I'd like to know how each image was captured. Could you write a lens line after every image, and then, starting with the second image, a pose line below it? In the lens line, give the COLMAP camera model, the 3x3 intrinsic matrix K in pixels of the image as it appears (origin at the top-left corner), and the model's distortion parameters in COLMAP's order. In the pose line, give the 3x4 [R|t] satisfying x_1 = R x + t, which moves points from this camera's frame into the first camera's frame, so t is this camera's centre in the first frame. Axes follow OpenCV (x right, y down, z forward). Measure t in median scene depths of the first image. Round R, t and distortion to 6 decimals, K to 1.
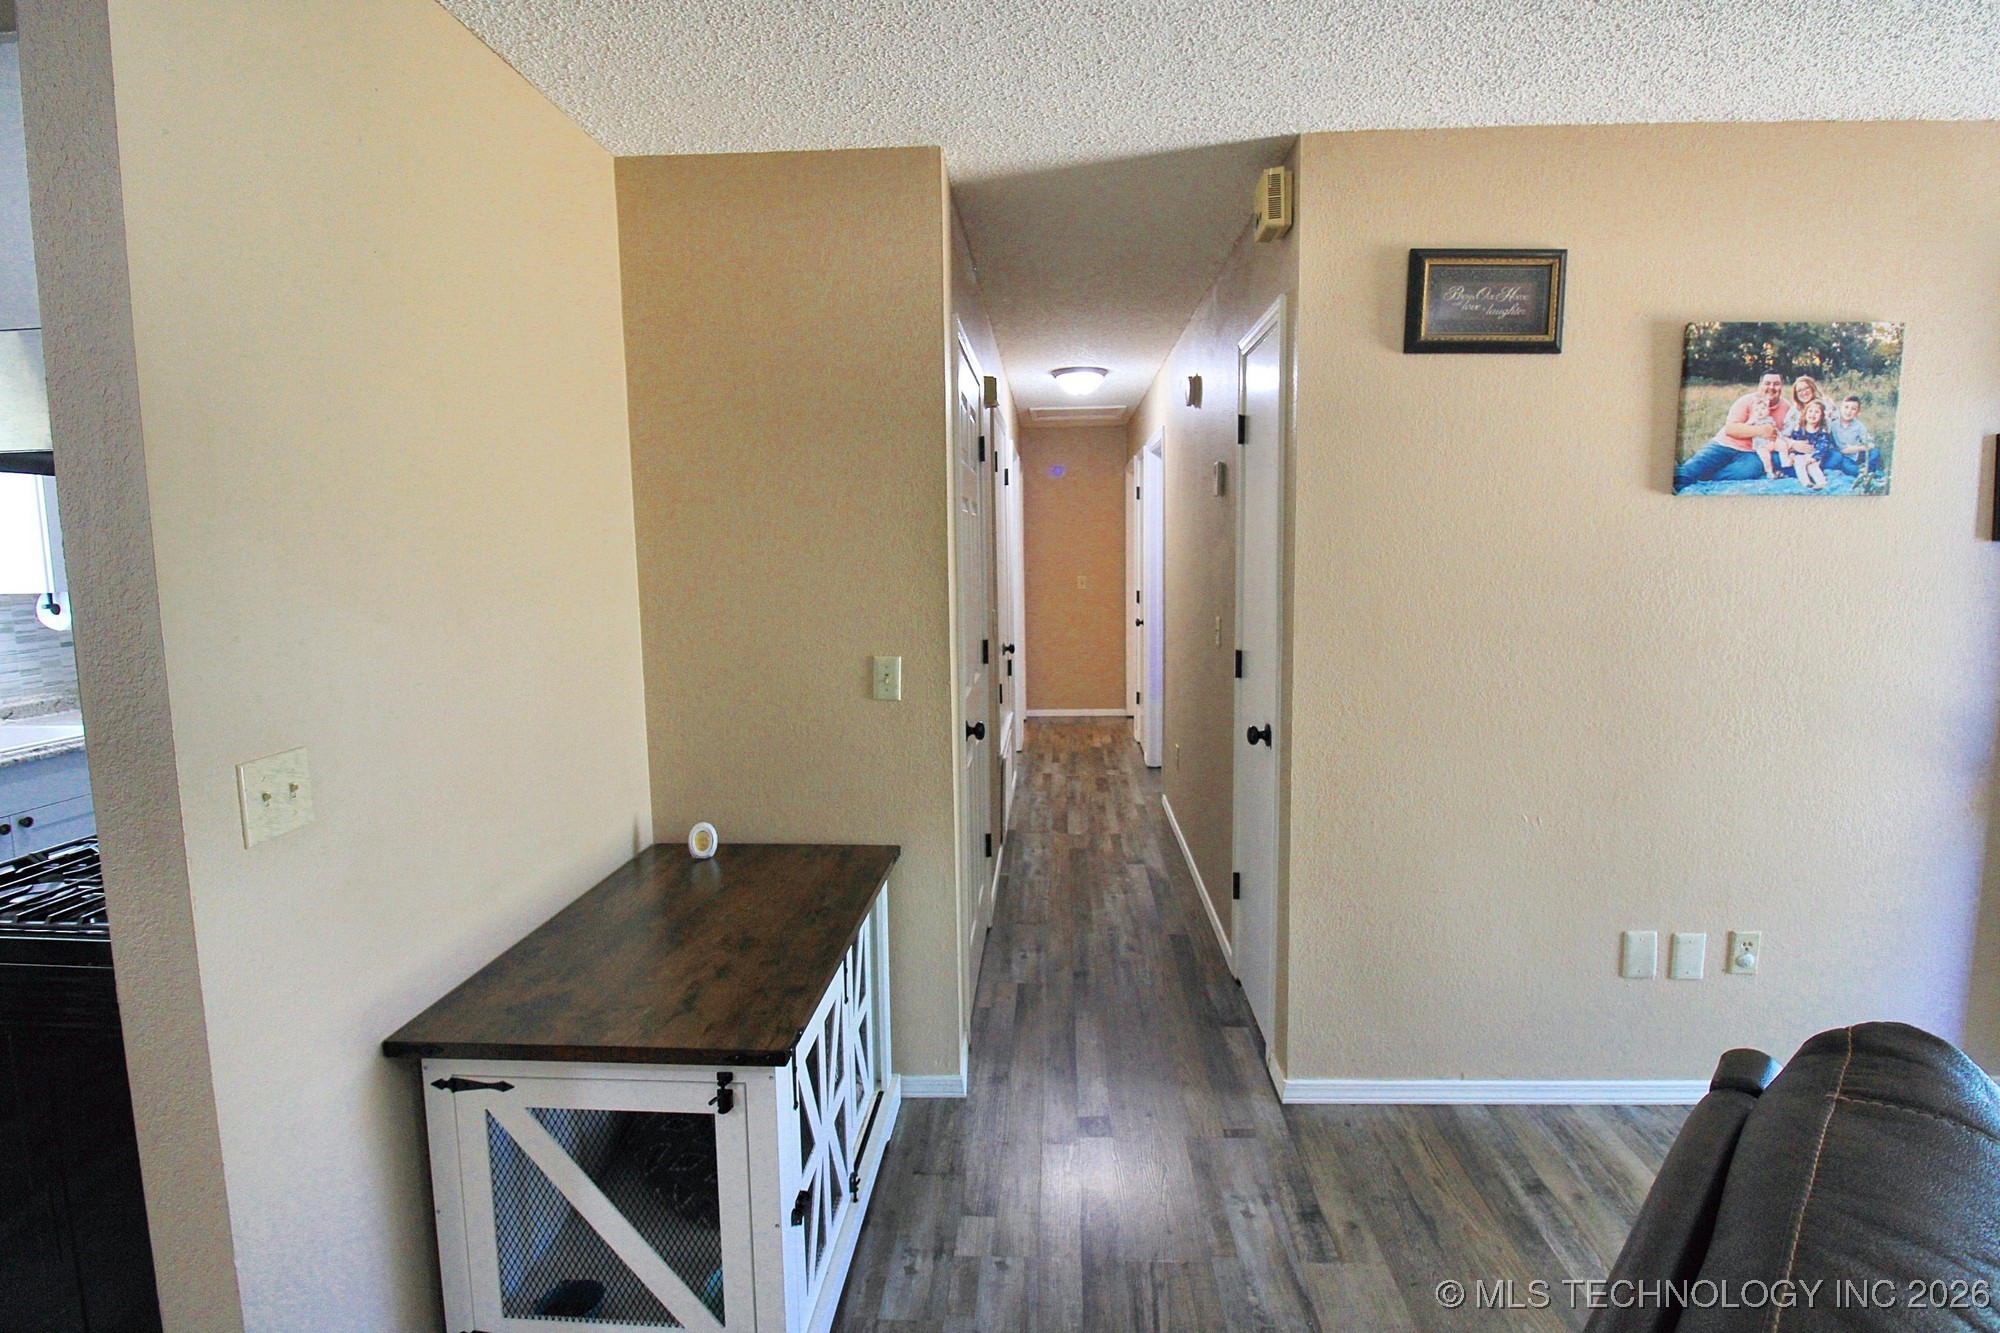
lens RADIAL K [[917.5, 0, 1014.1], [0, 917.5, 636.7], [0, 0, 1]] dist [-0.000611, -0.012752]
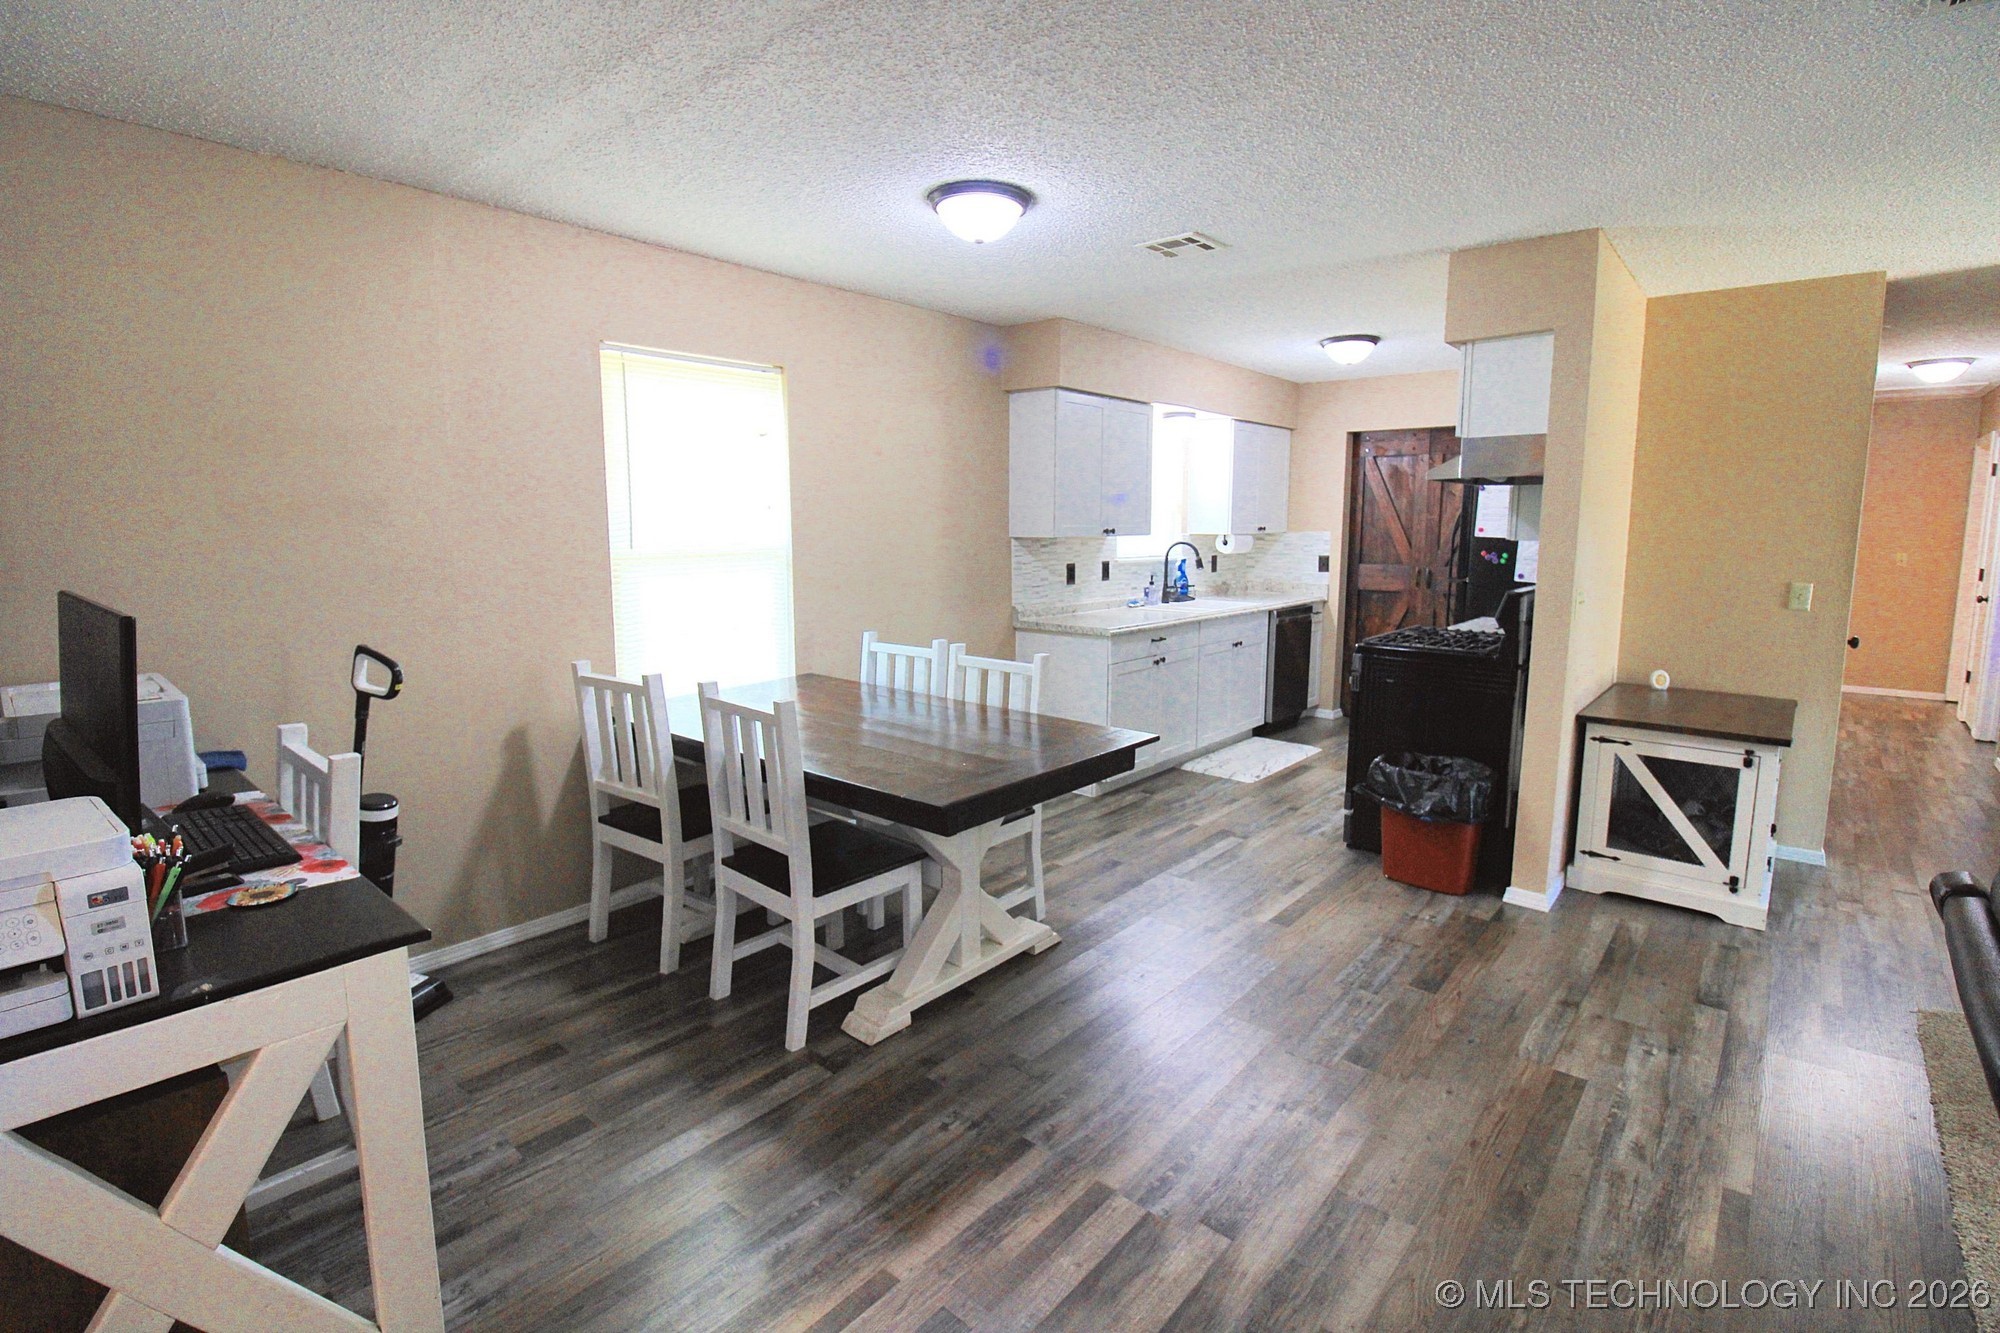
lens RADIAL K [[917.5, 0, 1014.1], [0, 917.5, 636.7], [0, 0, 1]] dist [-0.000611, -0.012752]
pose [[0.786875, 0.091723, -0.610258, -0.184041], [-0.072723, 0.995784, 0.055898, 0.095761], [0.612812, 0.000395, 0.790228, -0.865819]]
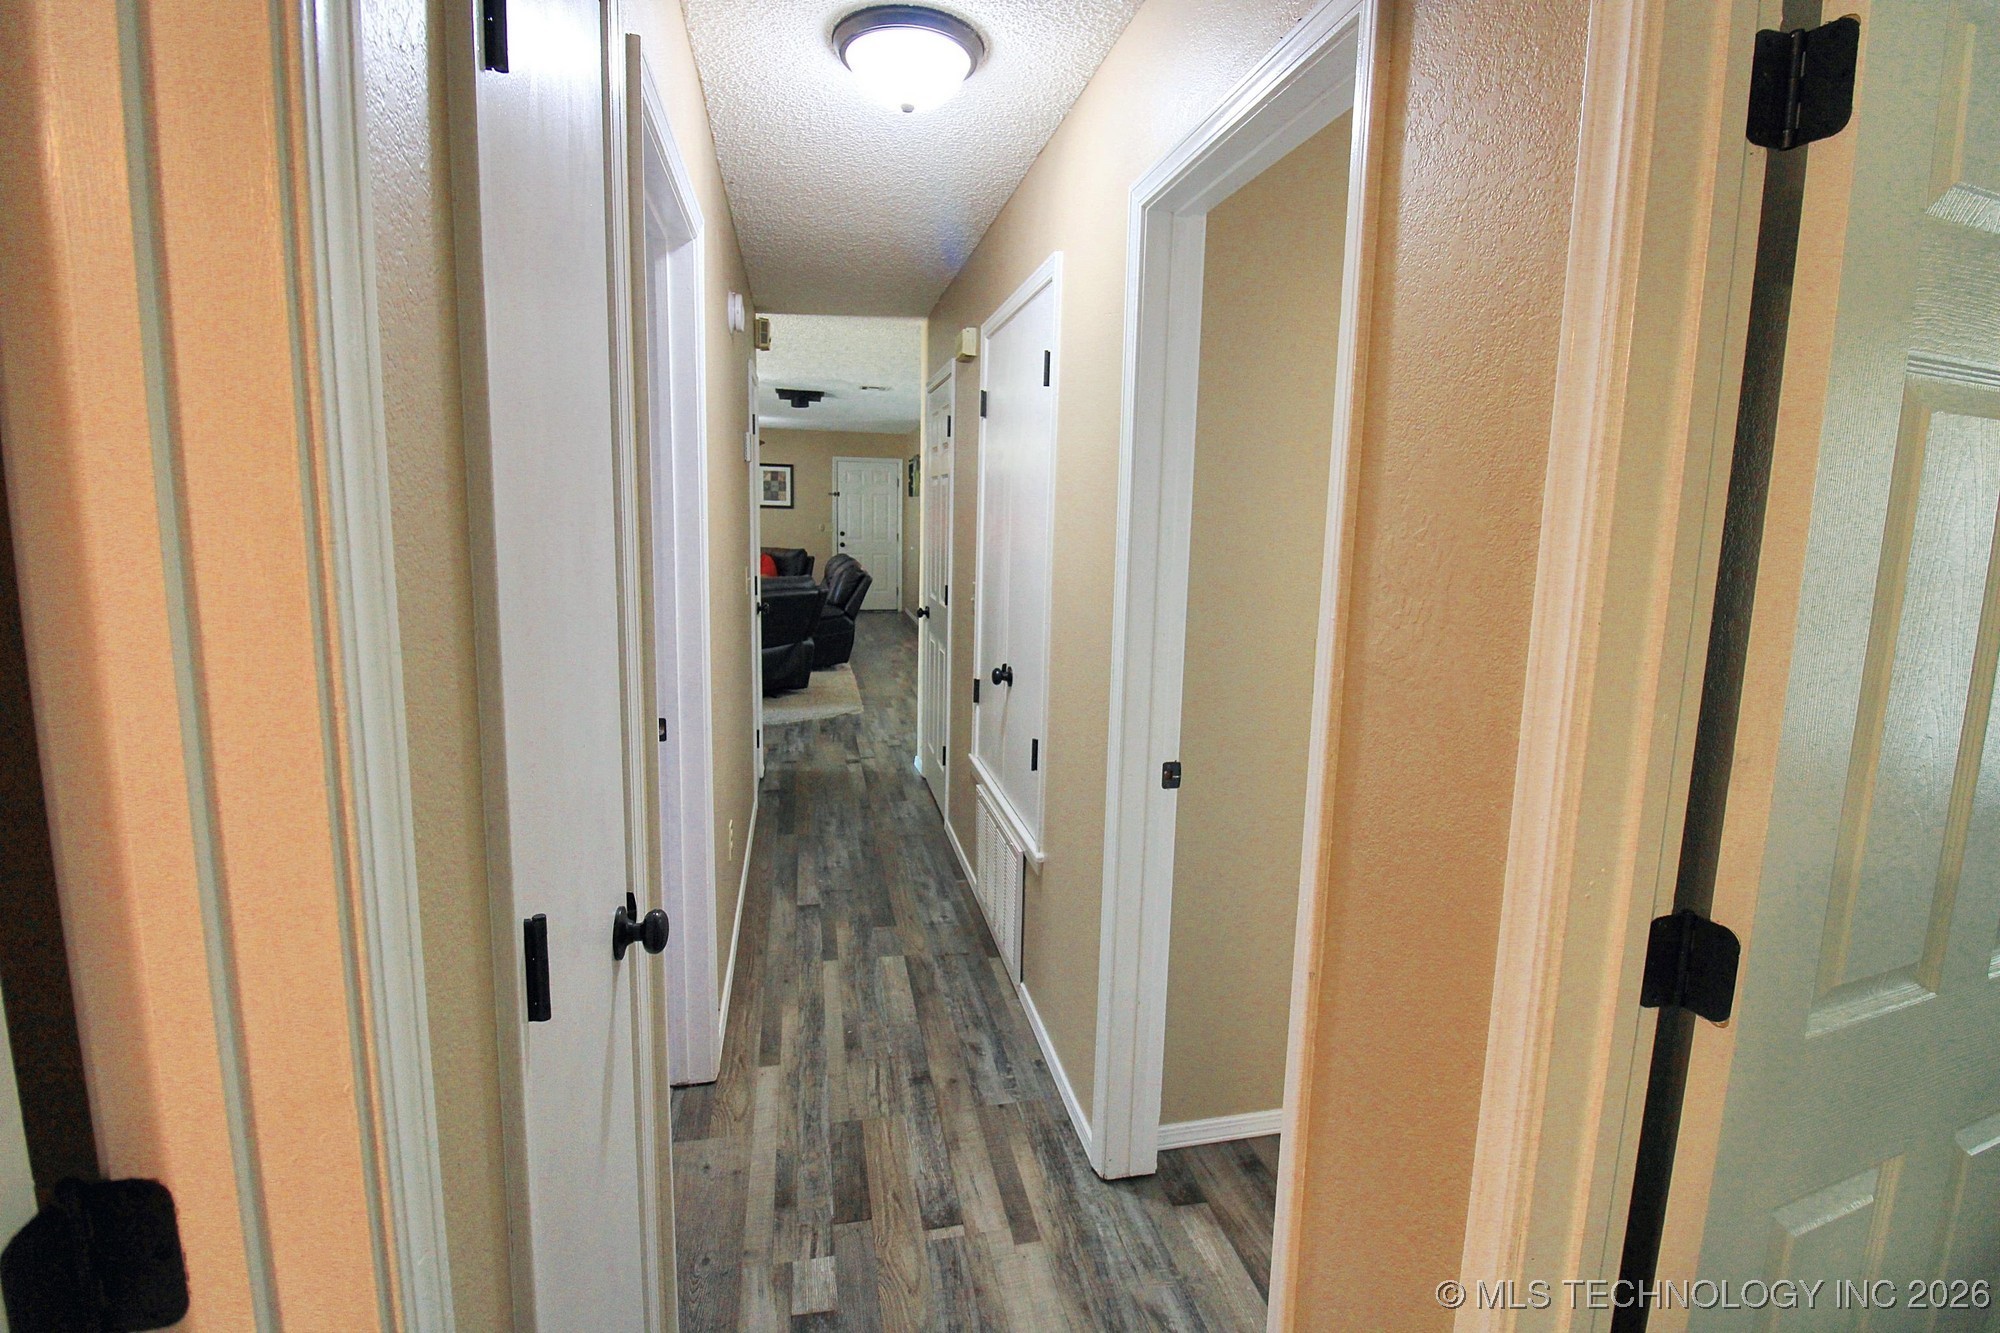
lens RADIAL K [[917.5, 0, 1014.1], [0, 917.5, 636.7], [0, 0, 1]] dist [-0.000611, -0.012752]
pose [[-0.963585, 0.030649, -0.265640, 0.224603], [-0.034073, 0.971240, 0.235654, -0.239894], [0.265223, 0.236124, -0.934828, 2.372845]]
